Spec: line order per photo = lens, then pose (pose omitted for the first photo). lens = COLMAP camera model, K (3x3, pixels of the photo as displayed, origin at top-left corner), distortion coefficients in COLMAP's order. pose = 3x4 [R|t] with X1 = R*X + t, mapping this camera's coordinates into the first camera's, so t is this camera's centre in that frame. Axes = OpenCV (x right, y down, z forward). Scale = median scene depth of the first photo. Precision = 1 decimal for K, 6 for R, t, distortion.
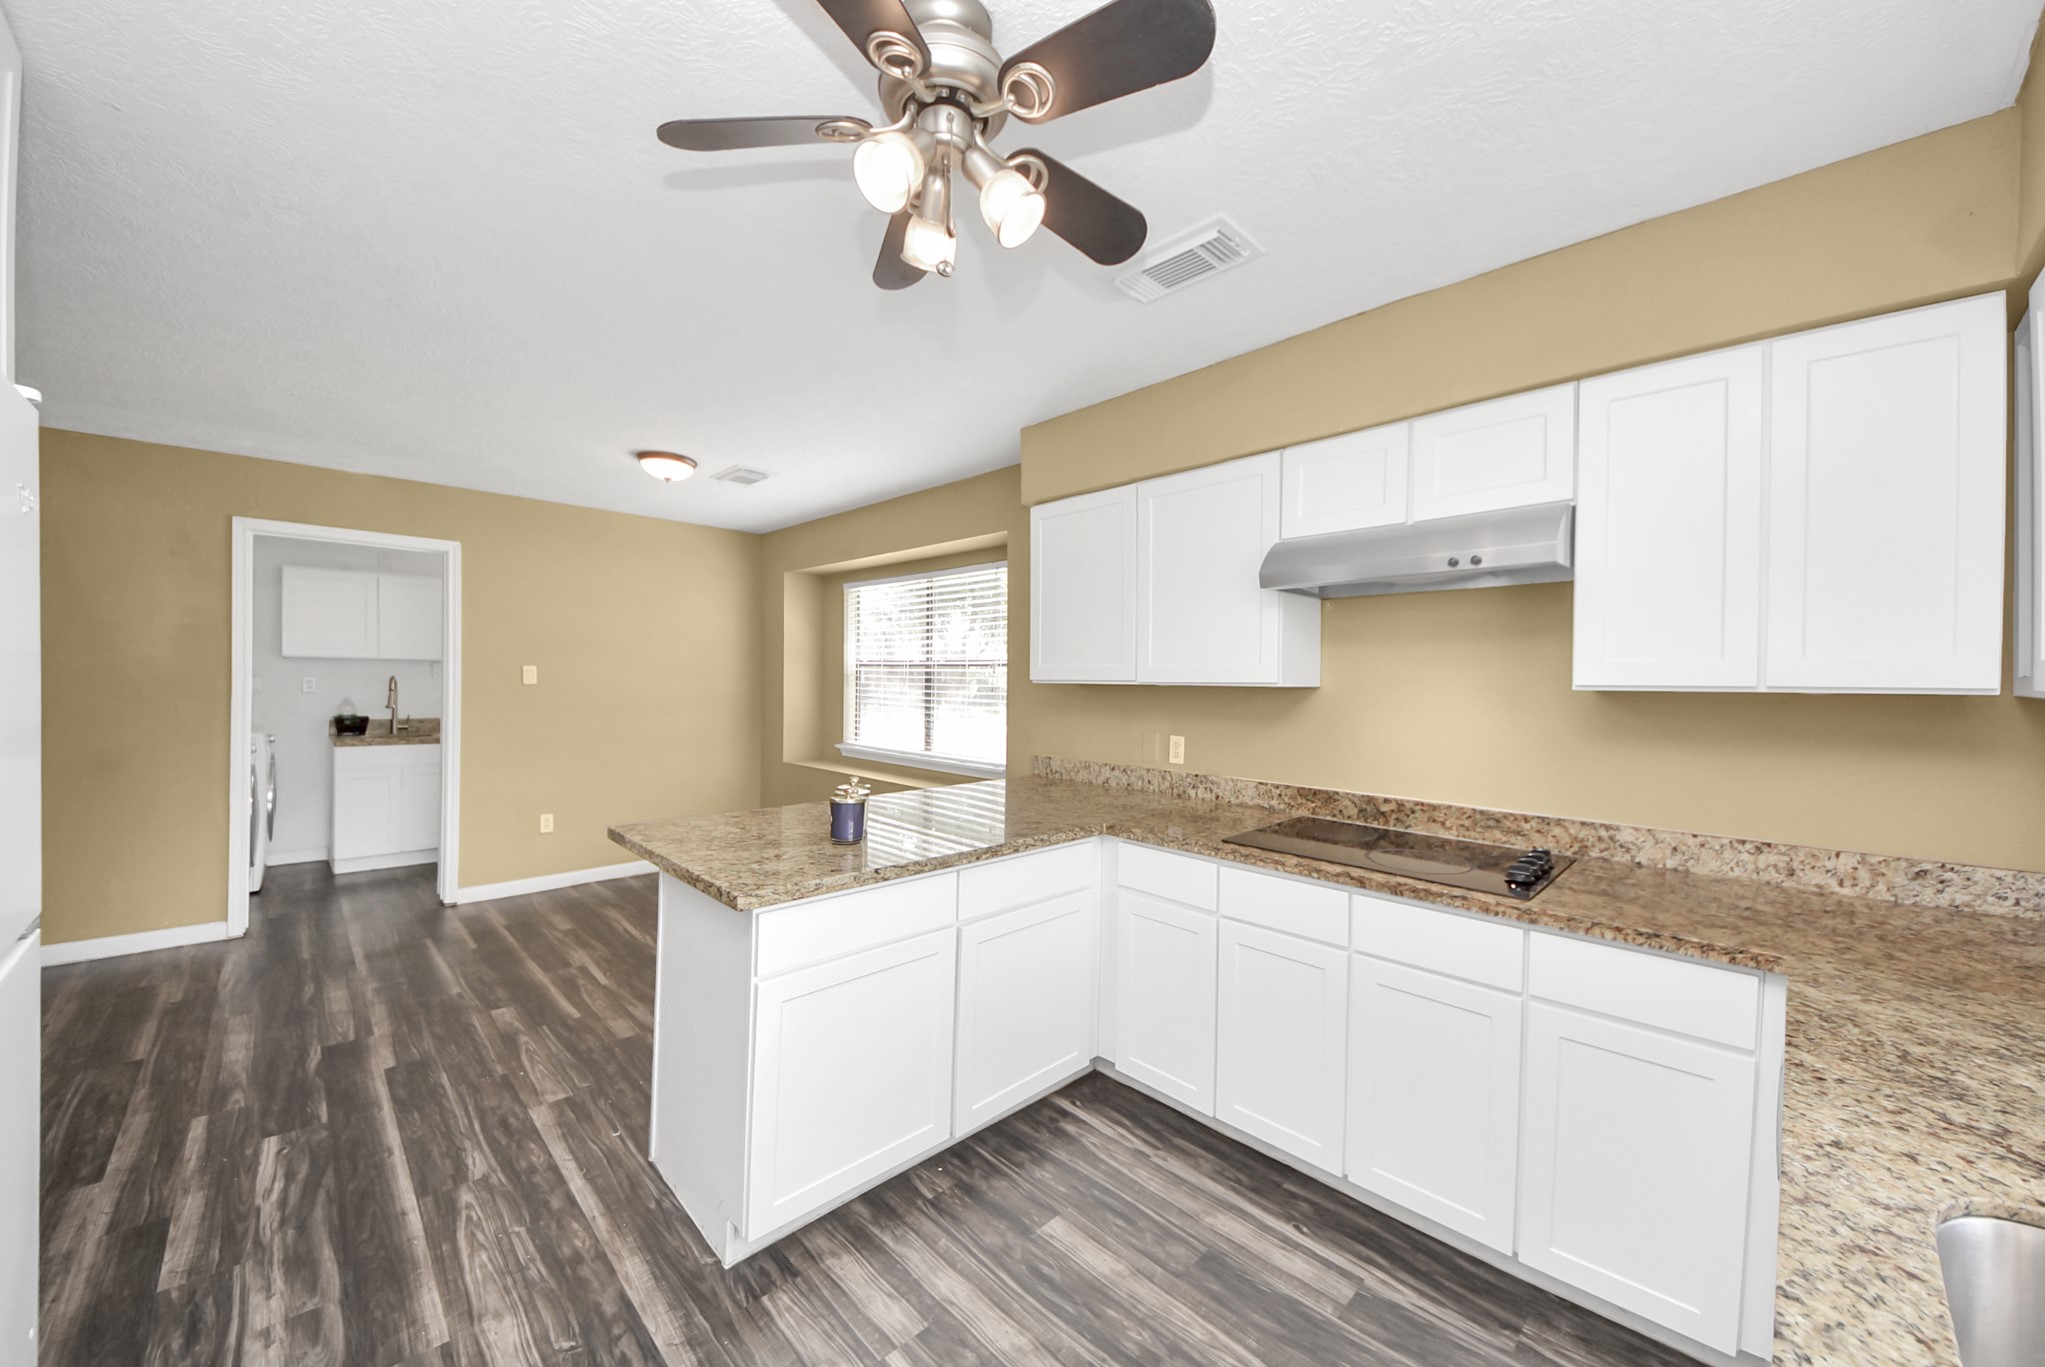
lens RADIAL K [[746.2, 0, 1053.9], [0, 746.2, 684.4], [0, 0, 1]] dist [0.000796, -0.012398]
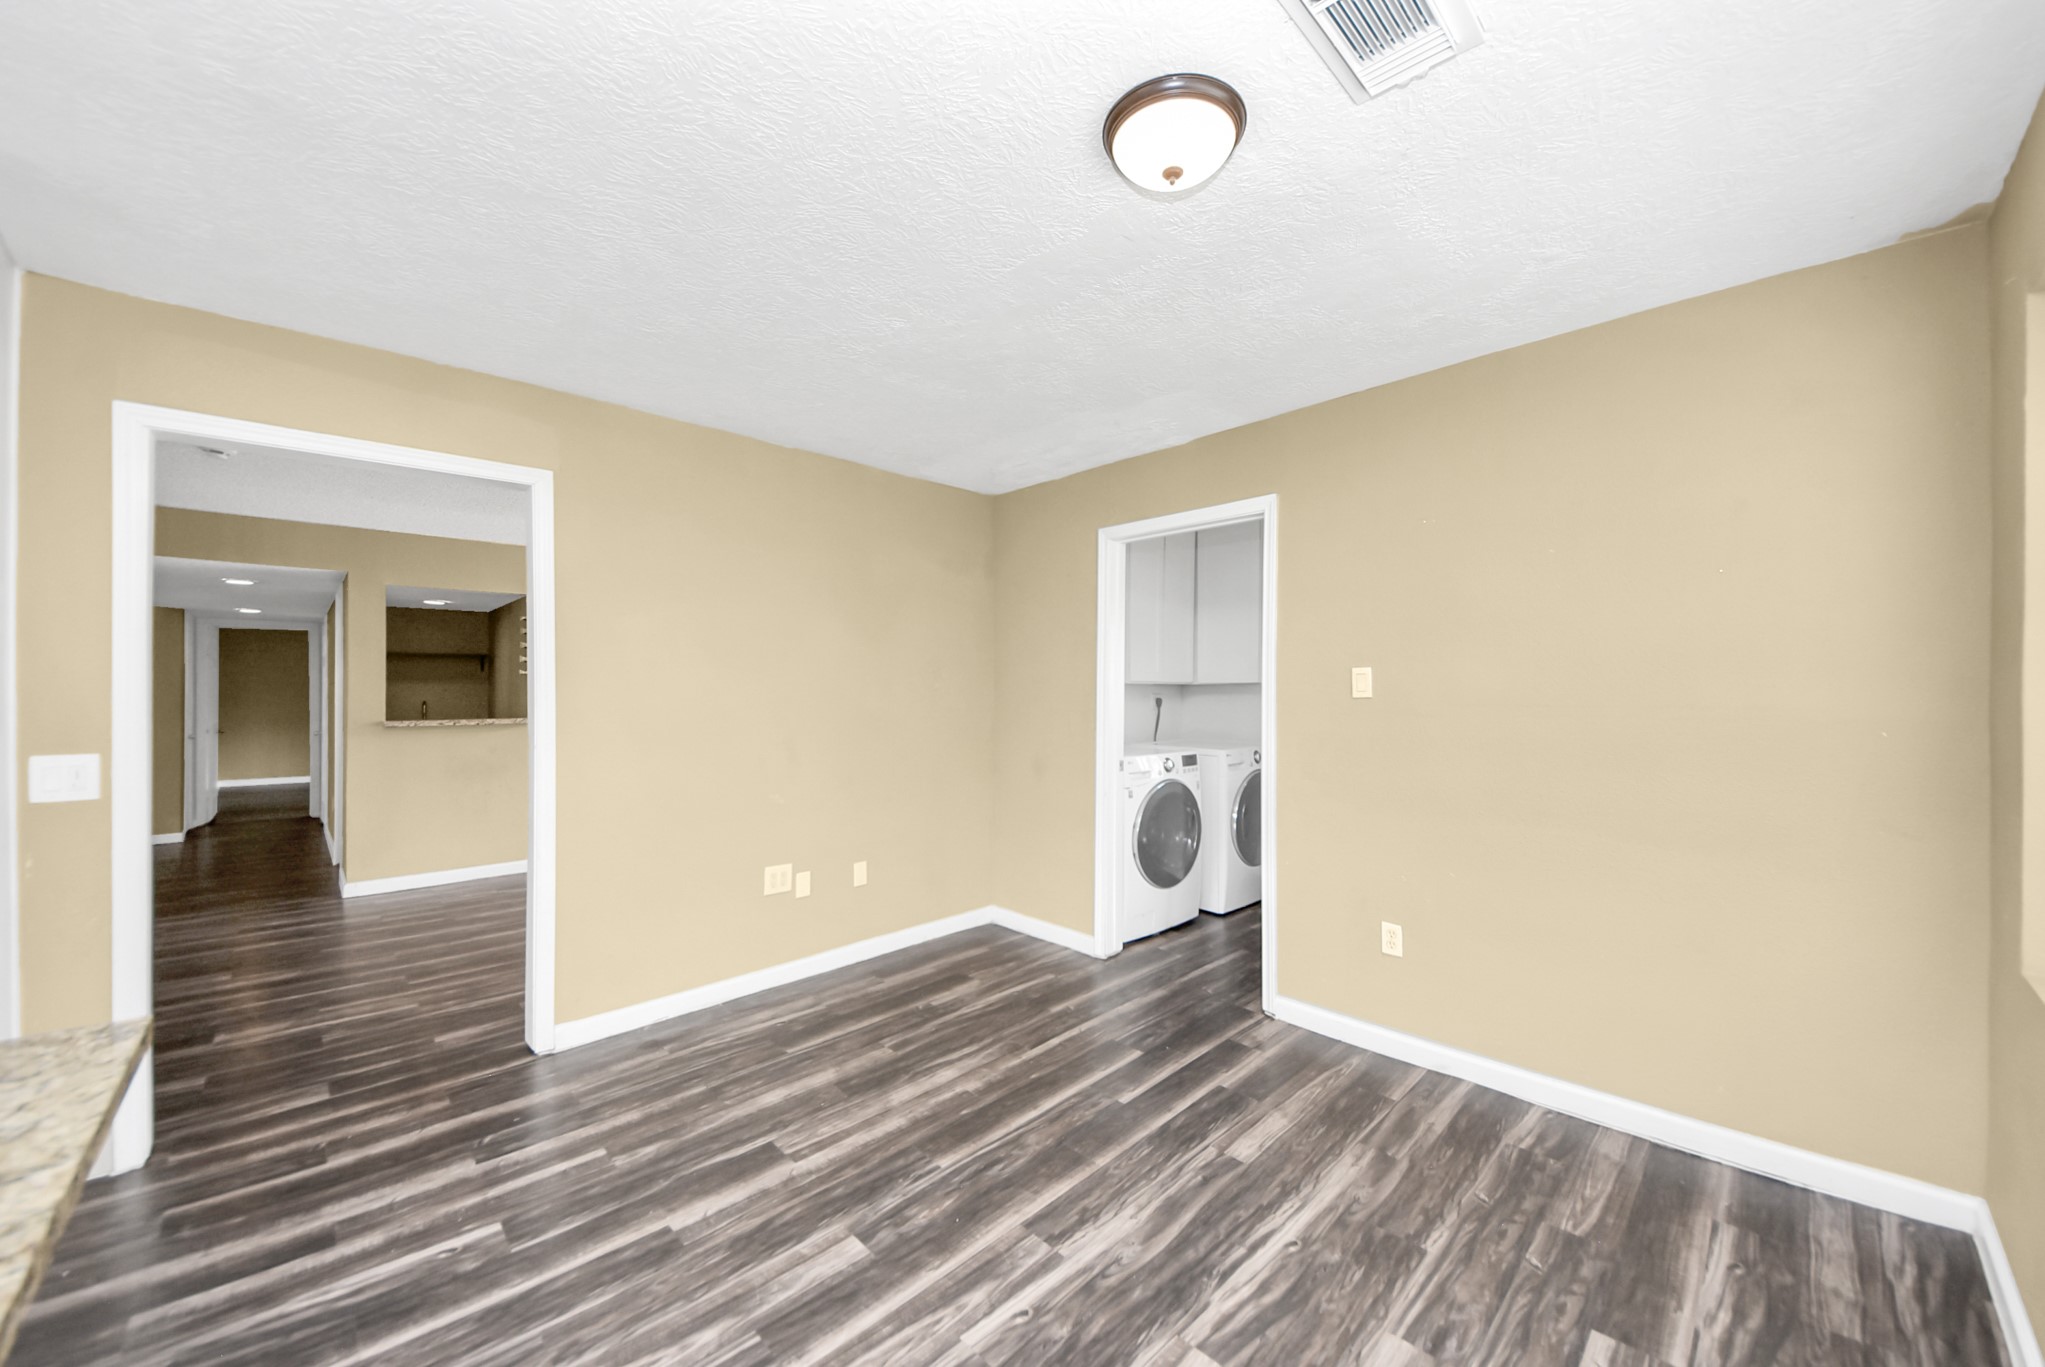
lens RADIAL K [[746.2, 0, 1053.9], [0, 746.2, 684.4], [0, 0, 1]] dist [0.000796, -0.012398]
pose [[-0.016996, -0.015055, -0.999742, -0.153254], [-0.002930, 0.999883, -0.015007, -0.002831], [0.999851, 0.002674, -0.017039, 1.215939]]
